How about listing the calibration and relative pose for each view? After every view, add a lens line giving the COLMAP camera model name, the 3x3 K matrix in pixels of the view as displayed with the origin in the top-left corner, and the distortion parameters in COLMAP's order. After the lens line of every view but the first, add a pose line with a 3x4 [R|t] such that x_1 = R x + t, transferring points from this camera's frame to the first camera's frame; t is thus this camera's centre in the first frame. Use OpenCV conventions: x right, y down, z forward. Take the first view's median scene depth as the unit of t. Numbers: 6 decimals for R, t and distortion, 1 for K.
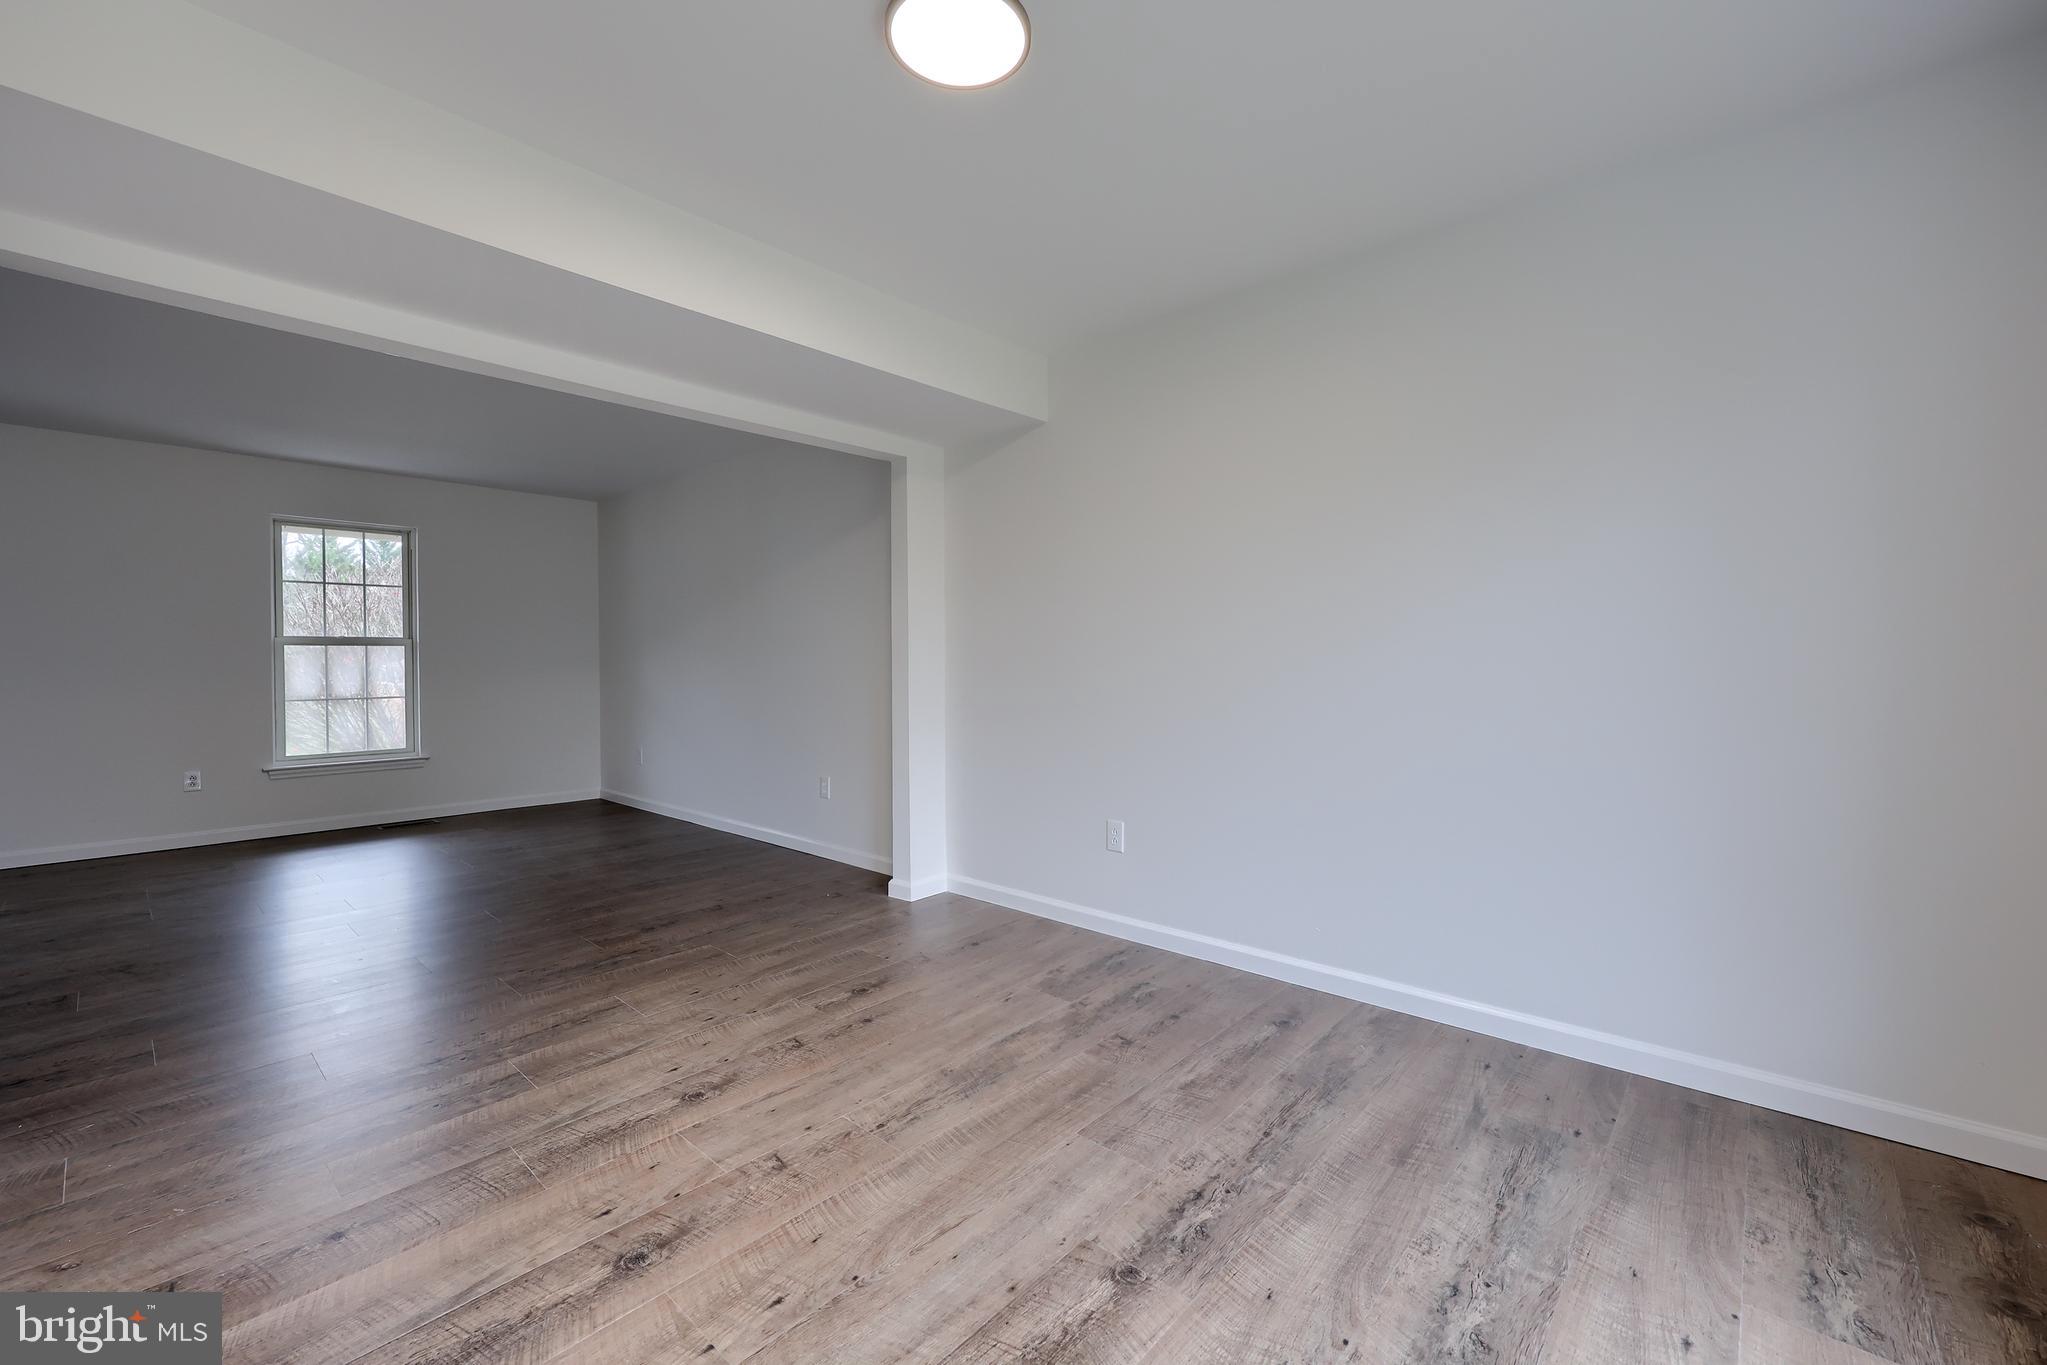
lens RADIAL K [[838.8, 0, 1025.0], [0, 838.8, 670.2], [0, 0, 1]] dist [-0.001053, -0.000553]
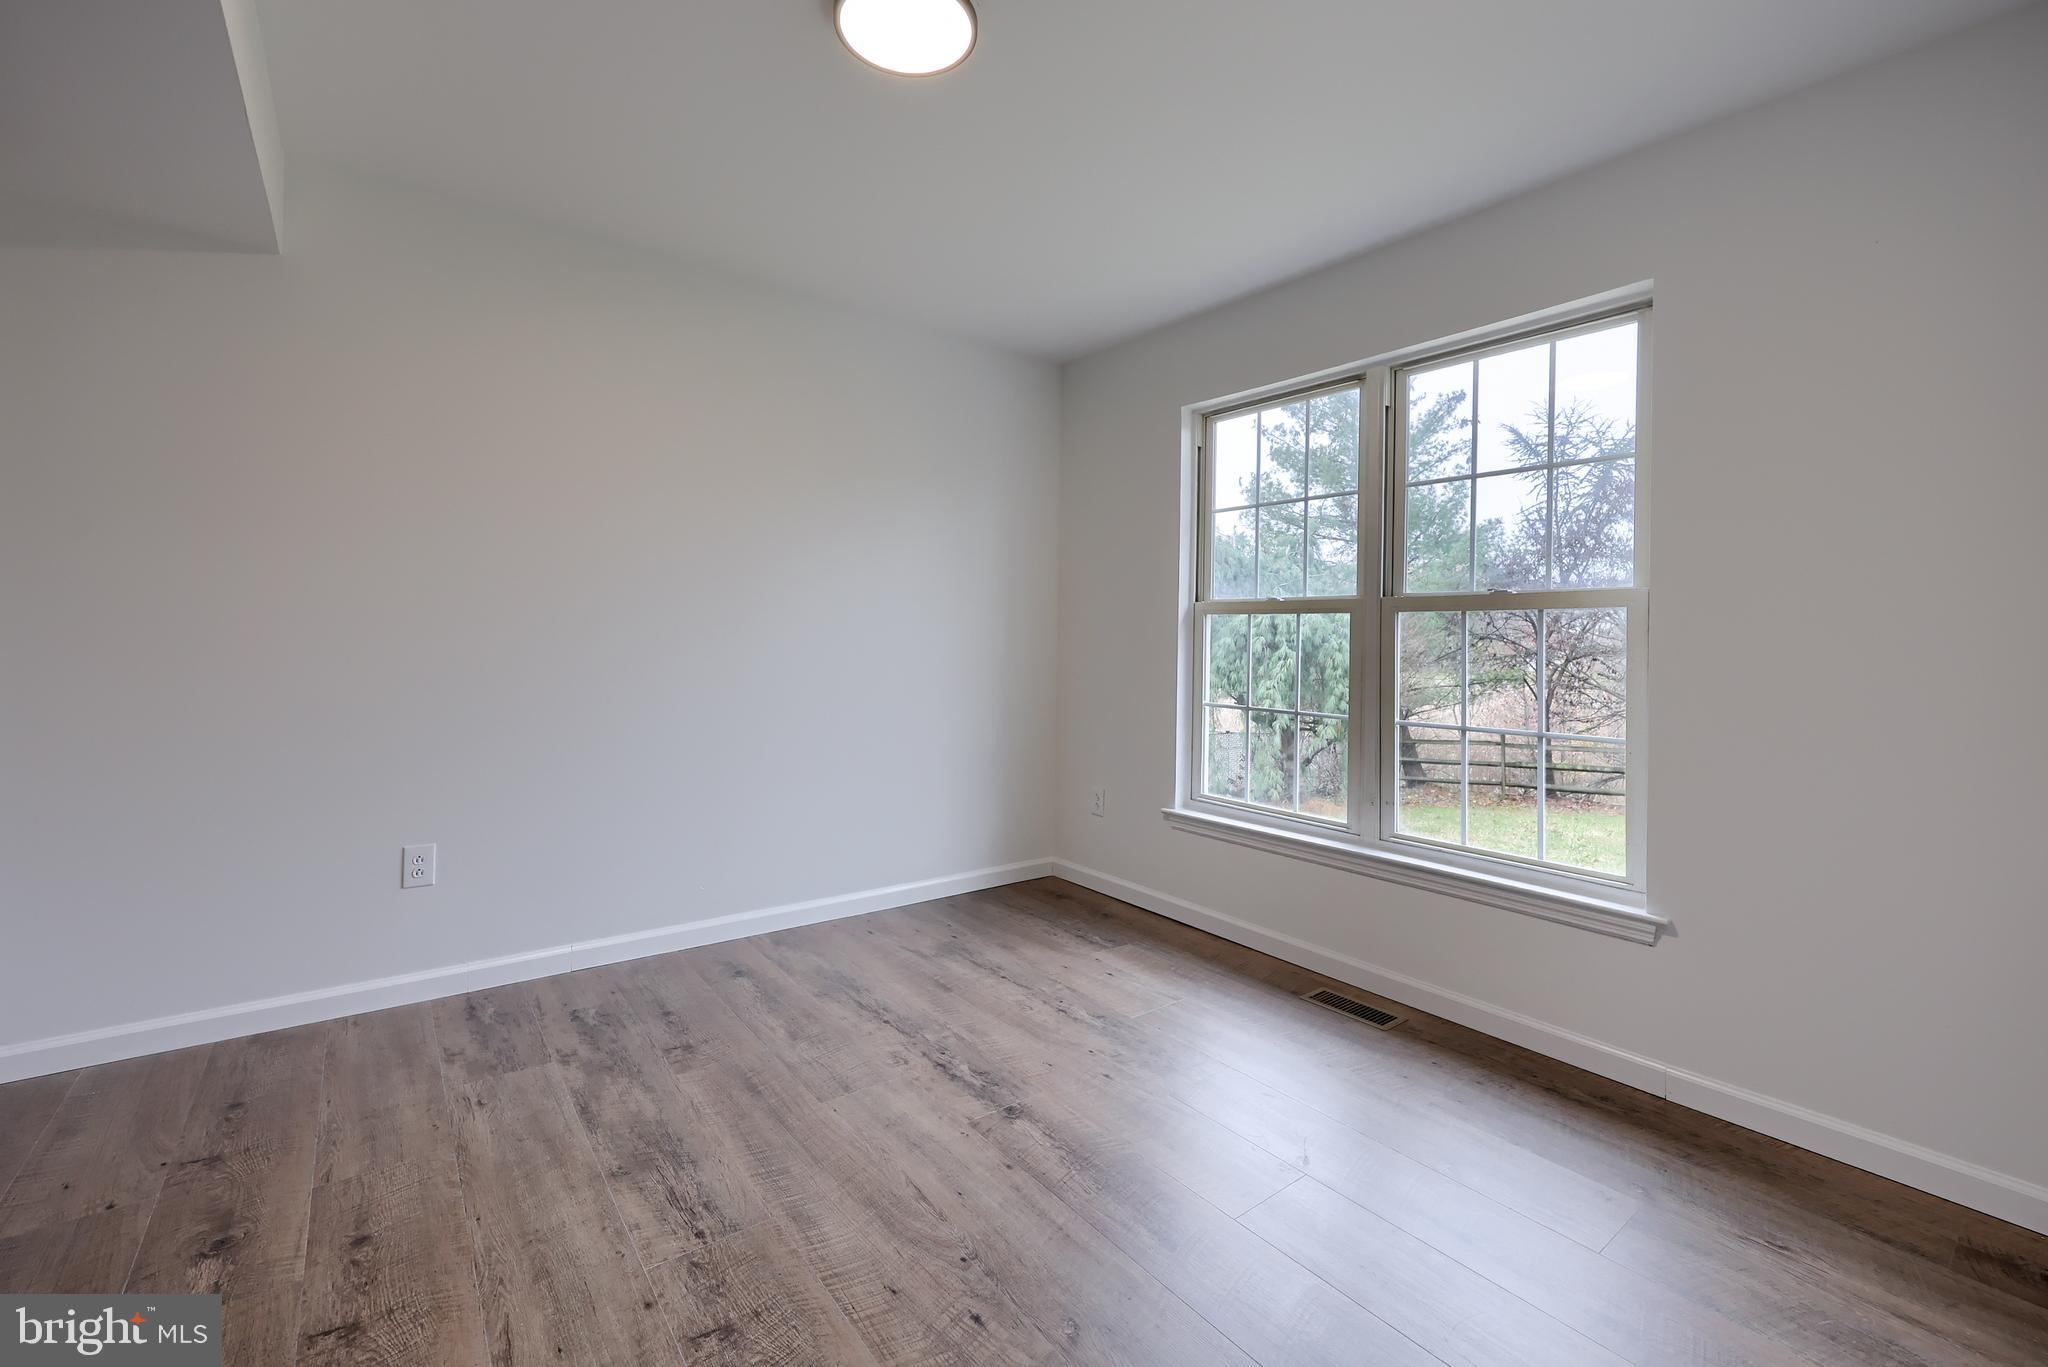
lens RADIAL K [[839.2, 0, 1021.7], [0, 839.2, 670.4], [0, 0, 1]] dist [-0.001053, -0.000553]
pose [[0.184155, -0.025341, 0.982570, -0.820102], [-0.010141, 0.999565, 0.027680, -0.005344], [-0.982845, -0.015062, 0.183818, 0.537189]]
